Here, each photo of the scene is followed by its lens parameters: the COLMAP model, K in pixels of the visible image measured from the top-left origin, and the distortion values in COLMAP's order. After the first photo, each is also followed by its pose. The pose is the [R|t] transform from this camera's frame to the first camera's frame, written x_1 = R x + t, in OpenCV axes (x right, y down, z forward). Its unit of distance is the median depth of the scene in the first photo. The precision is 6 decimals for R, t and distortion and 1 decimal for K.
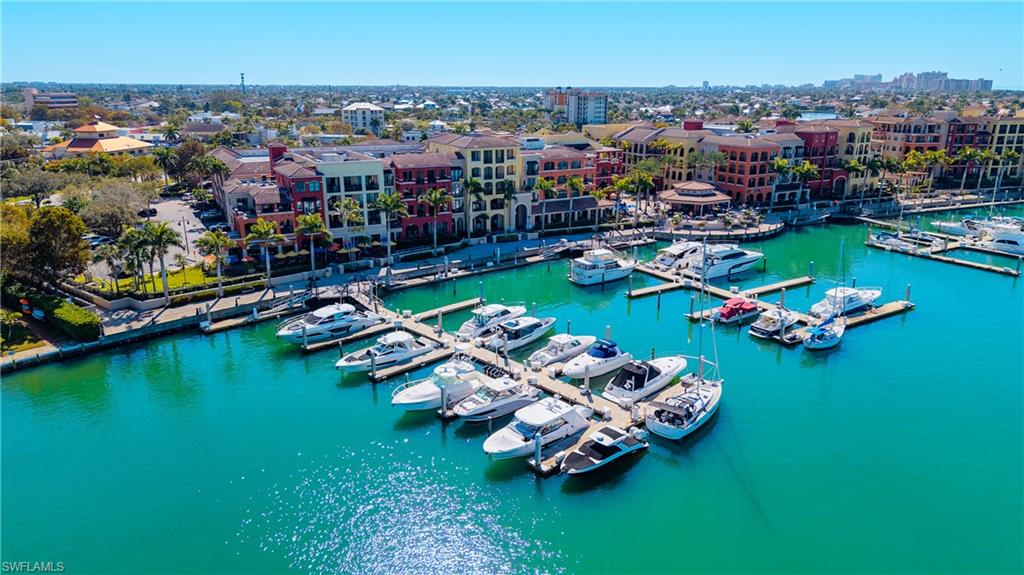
lens RADIAL K [[644.5, 0, 515.3], [0, 644.5, 297.3], [0, 0, 1]] dist [0.062058, -0.065840]
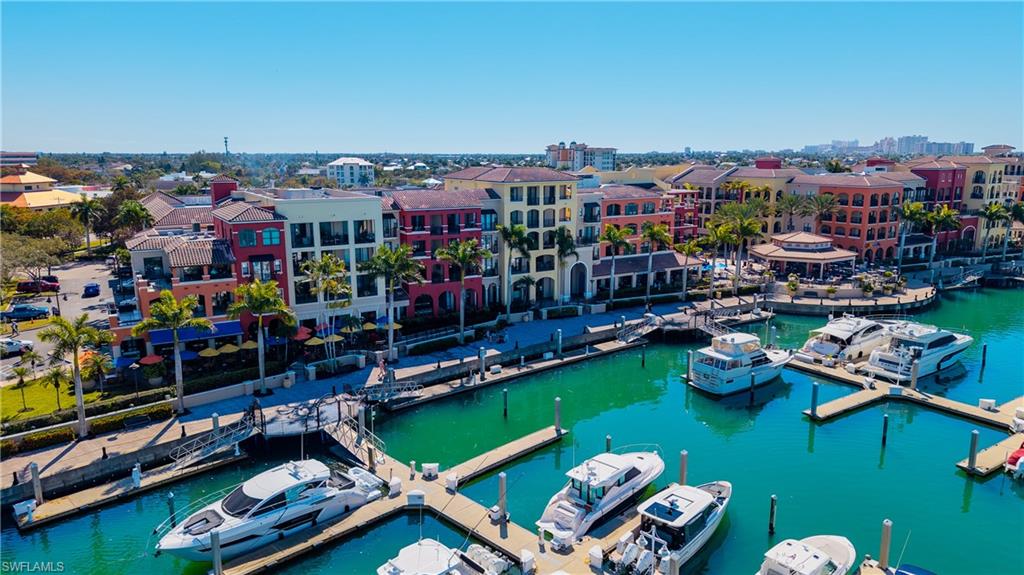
lens RADIAL K [[675.0, 0, 512.0], [0, 675.0, 287.5], [0, 0, 1]] dist [0.058603, -0.078185]
pose [[0.999921, -0.010088, 0.007517, -0.081798], [0.010876, 0.993481, -0.113477, -0.044898], [-0.006323, 0.113550, 0.993512, 0.343637]]
